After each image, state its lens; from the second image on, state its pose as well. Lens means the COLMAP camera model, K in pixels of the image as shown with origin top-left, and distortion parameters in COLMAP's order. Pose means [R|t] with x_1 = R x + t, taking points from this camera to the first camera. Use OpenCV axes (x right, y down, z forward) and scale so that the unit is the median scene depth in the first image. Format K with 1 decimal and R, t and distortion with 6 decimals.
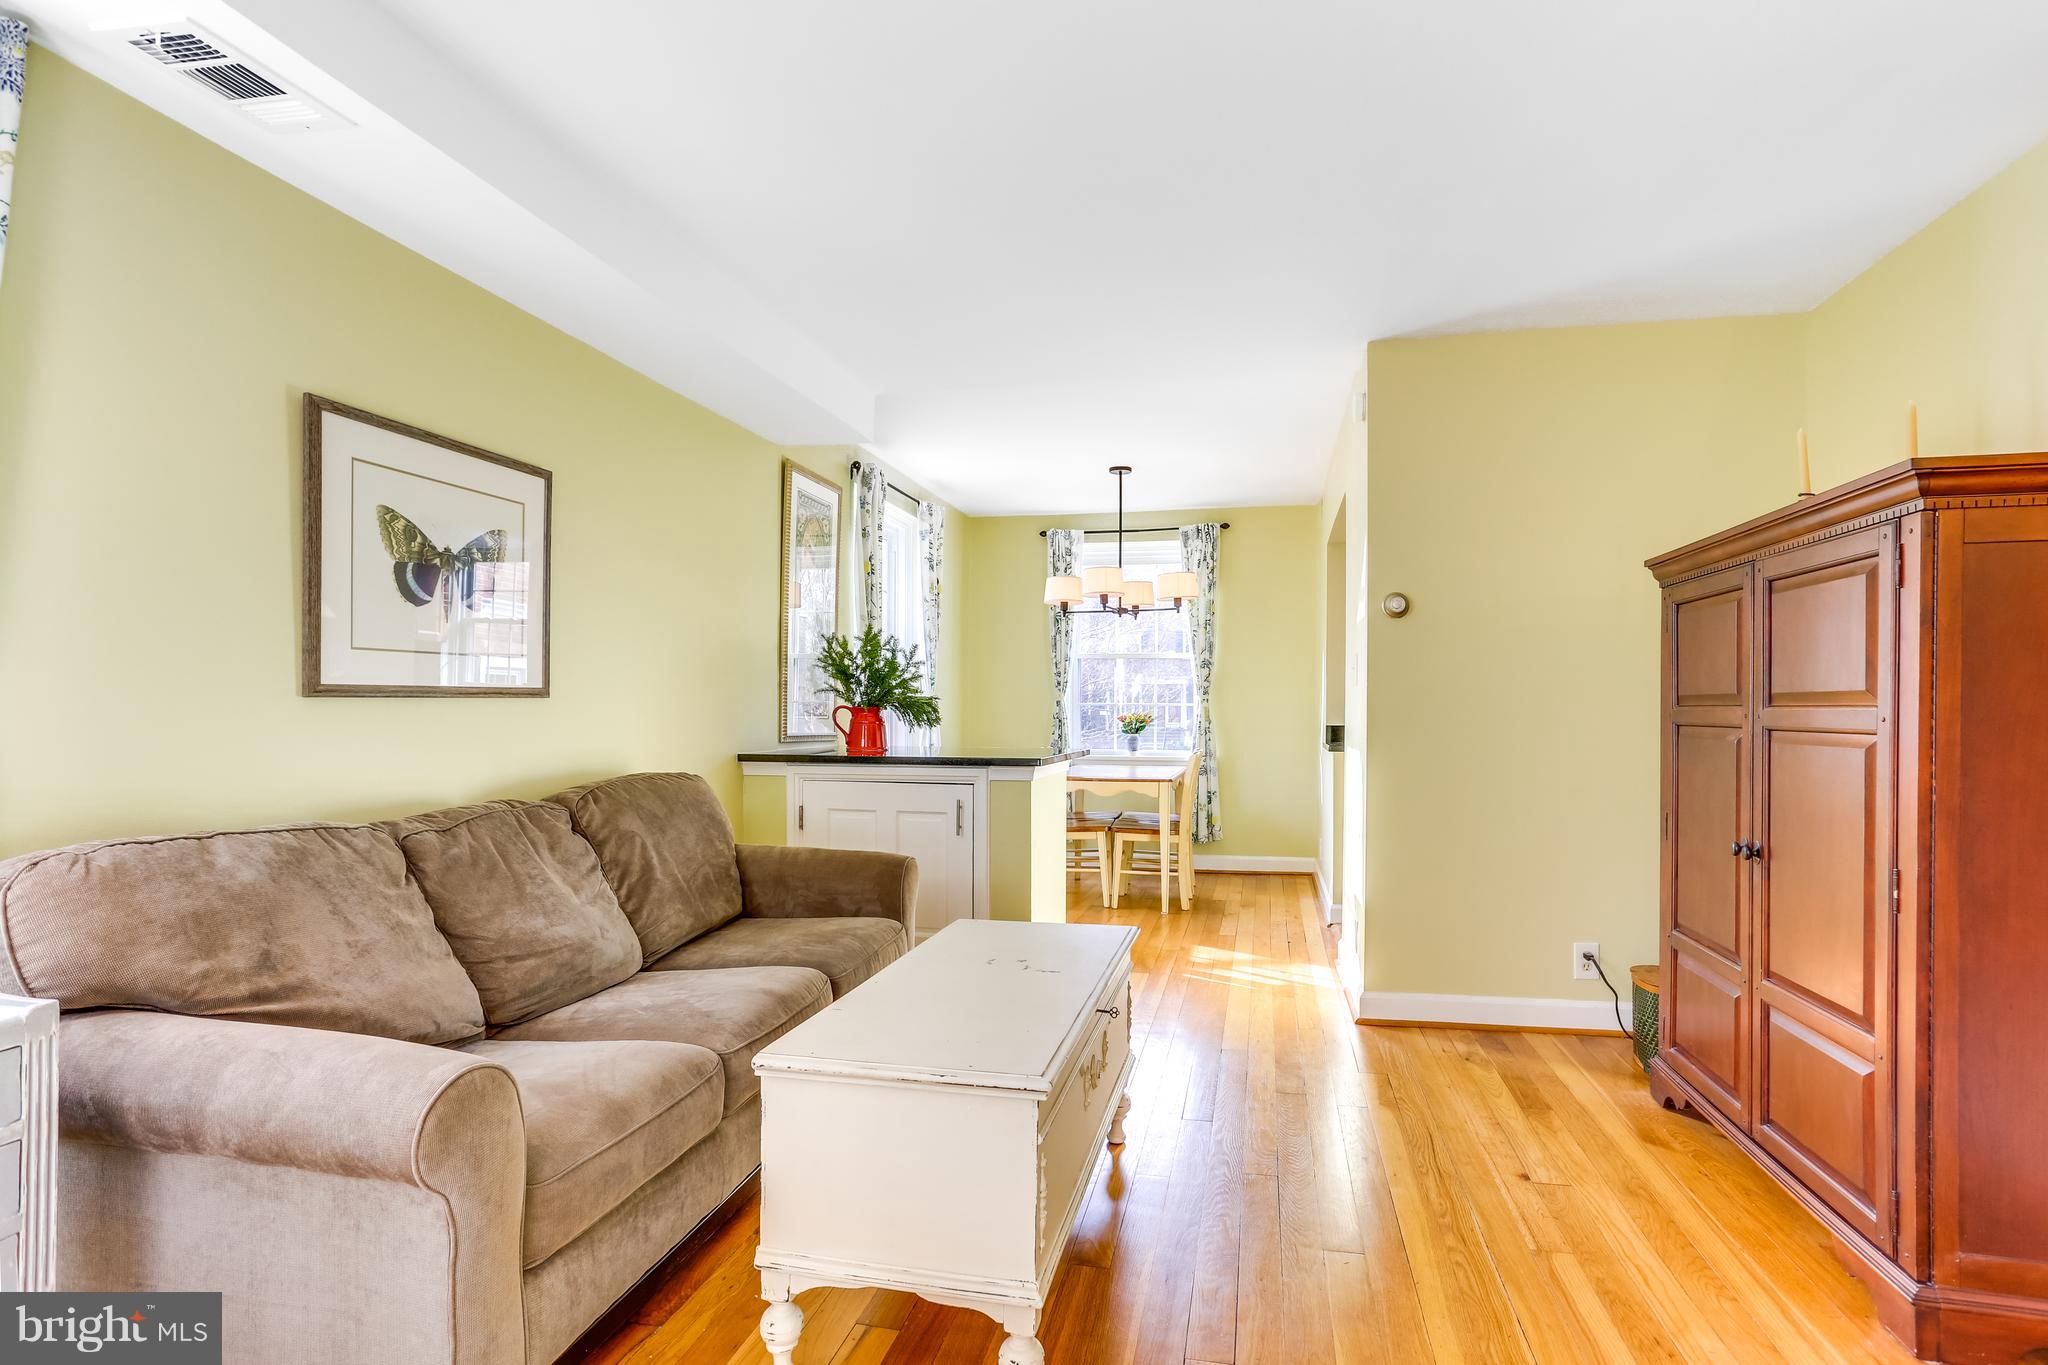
lens RADIAL K [[1026.3, 0, 1042.4], [0, 1026.3, 715.7], [0, 0, 1]] dist [-0.012452, 0.003929]
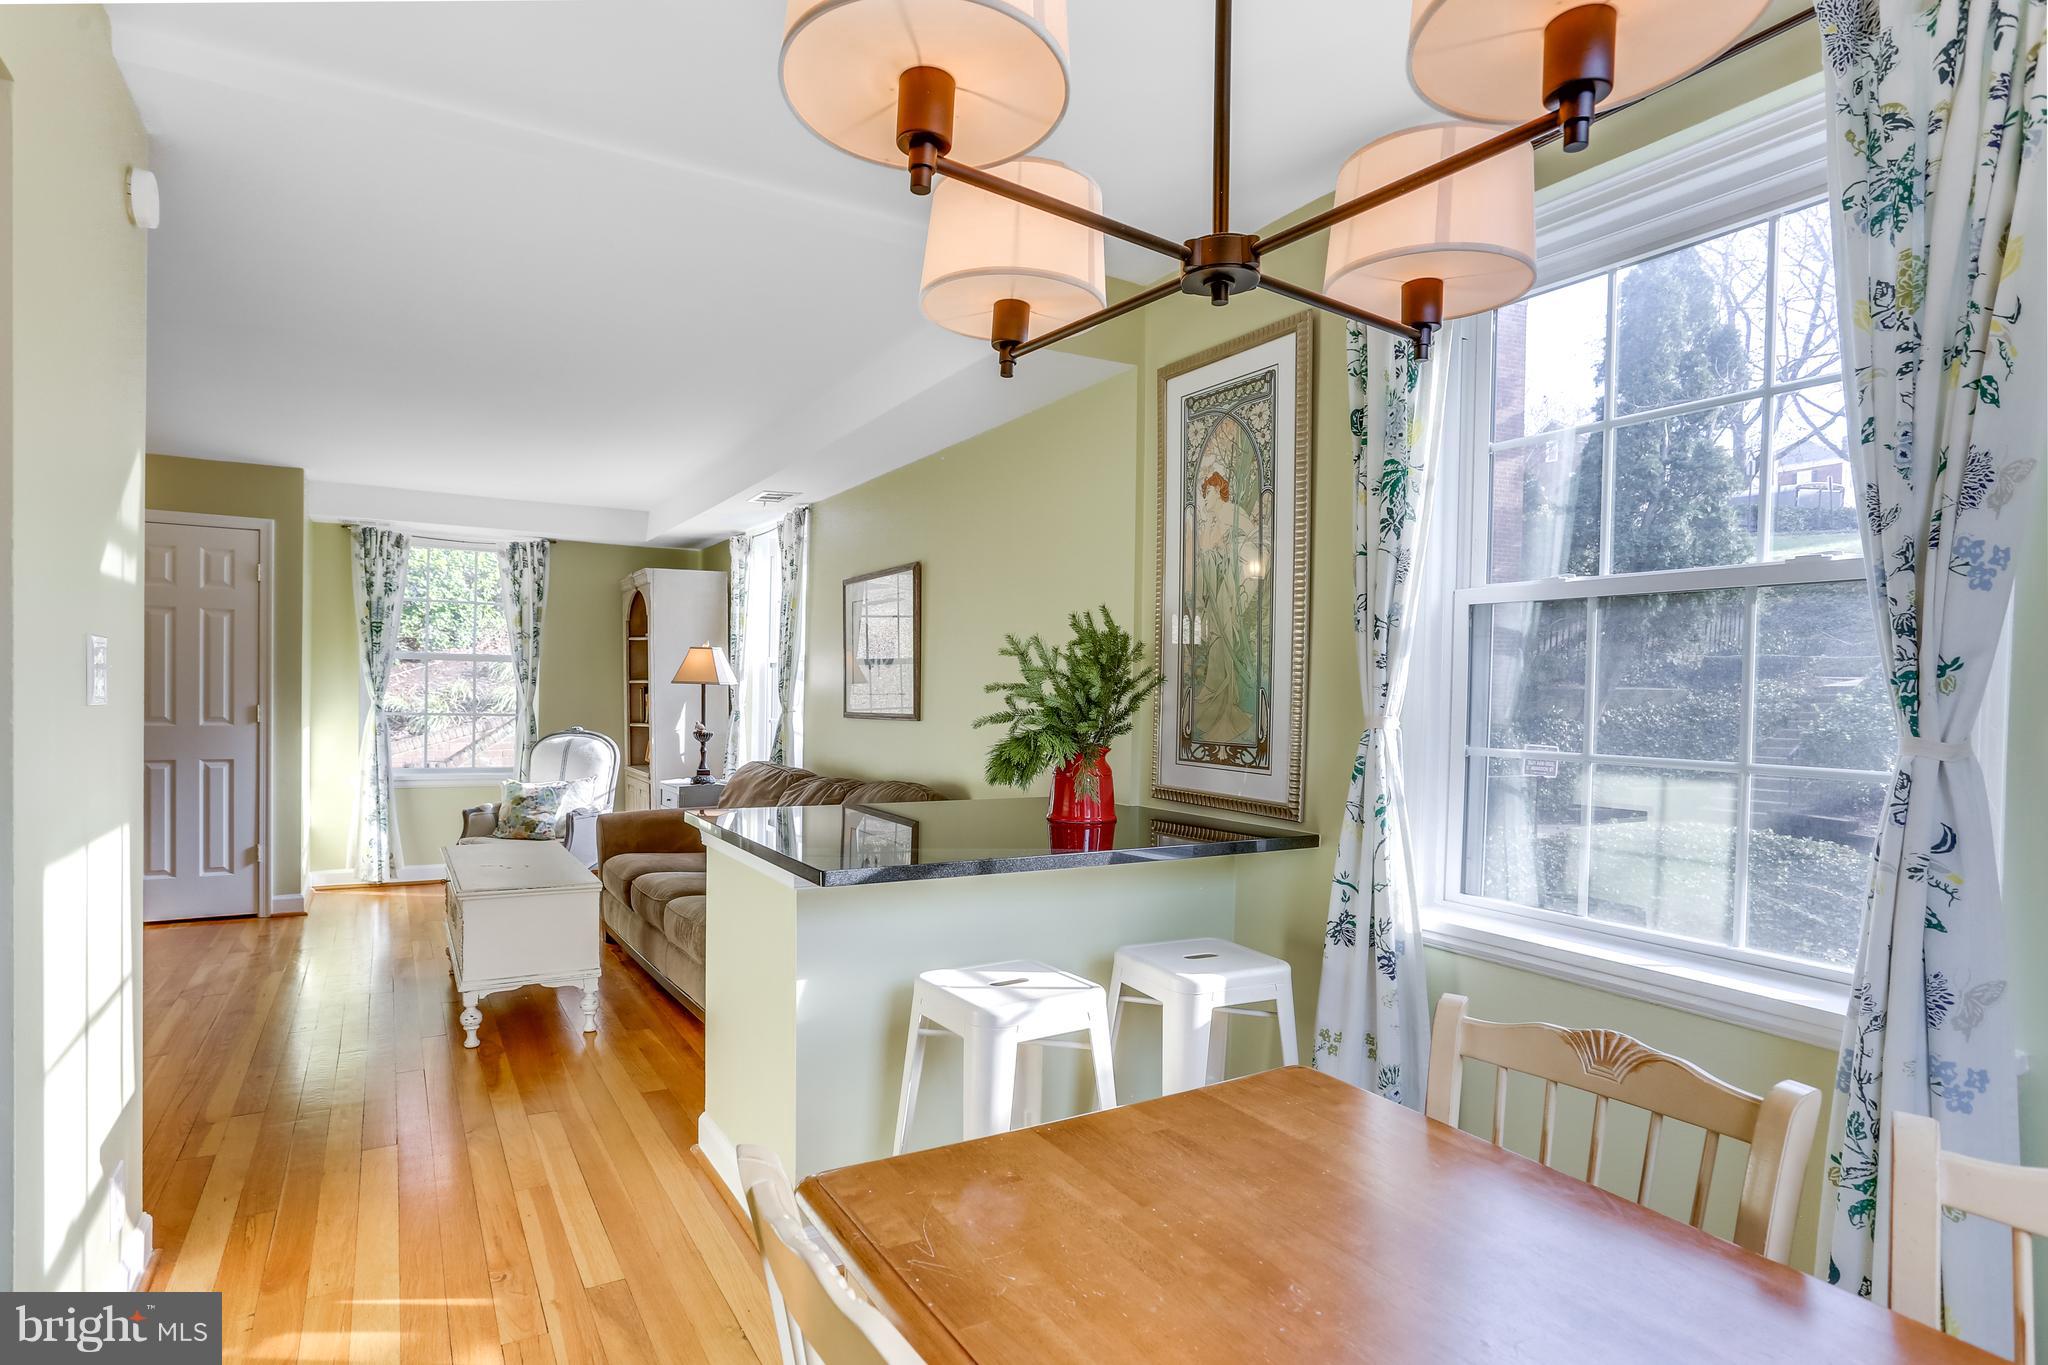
lens RADIAL K [[1054.0, 0, 961.4], [0, 1054.0, 705.5], [0, 0, 1]] dist [-0.025746, 0.007859]
pose [[-0.753436, -0.008672, -0.657464, 0.300073], [-0.023162, 0.999642, 0.013358, -0.041219], [0.657113, 0.025293, -0.753368, 1.477639]]
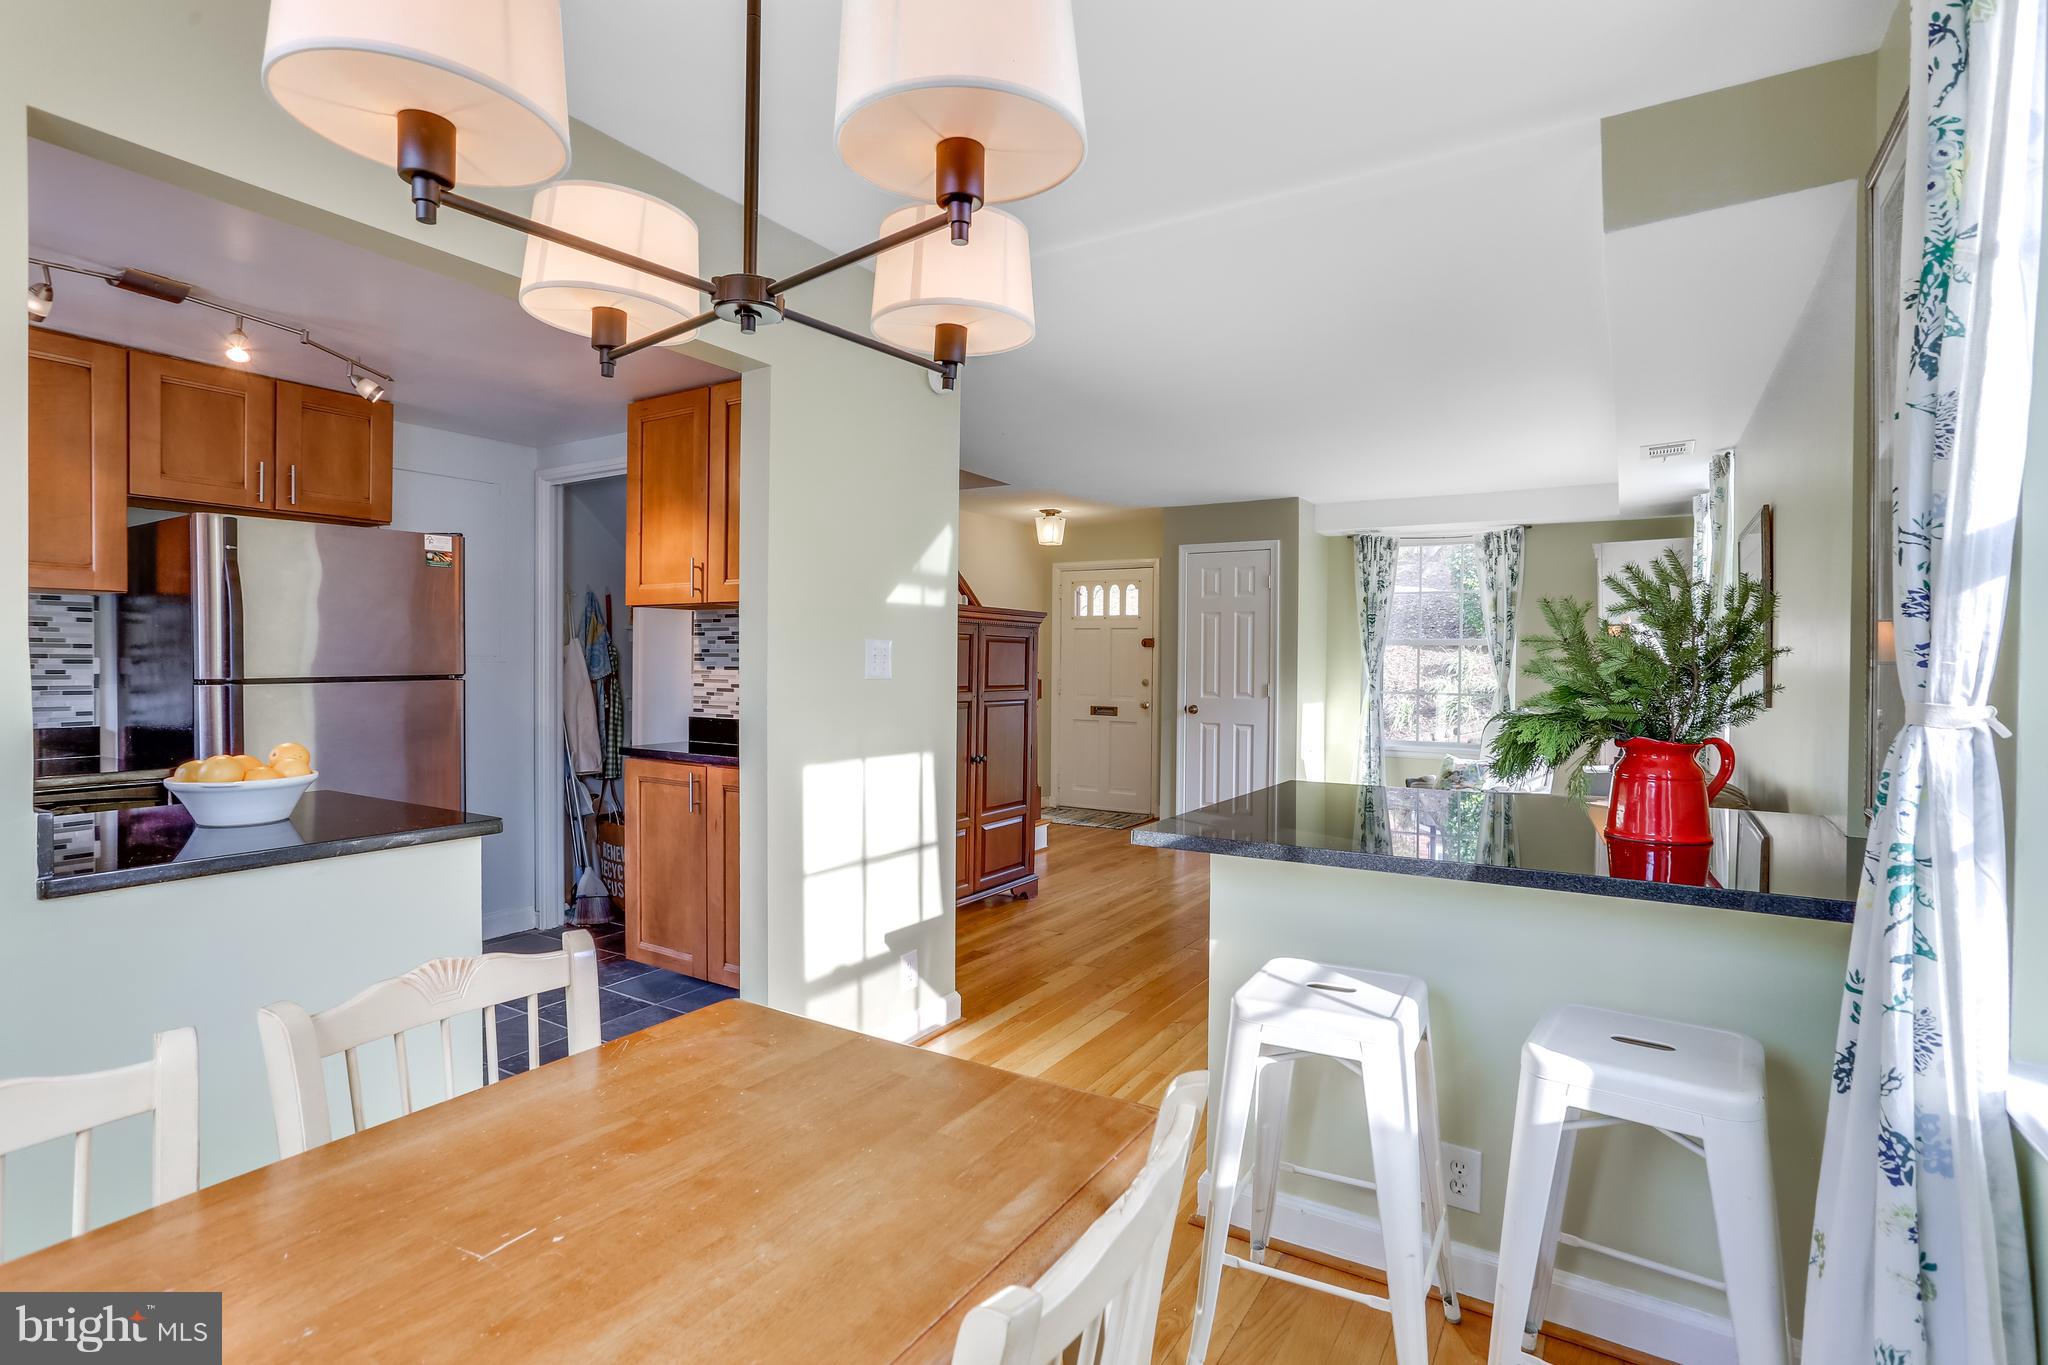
lens RADIAL K [[992.0, 0, 1035.5], [0, 992.0, 669.5], [0, 0, 1]] dist [-0.048325, 0.027628]
pose [[-0.945589, -0.016168, 0.324961, -0.050410], [-0.012380, 0.999829, 0.013721, -0.044185], [-0.325128, 0.008952, -0.945628, 1.554951]]
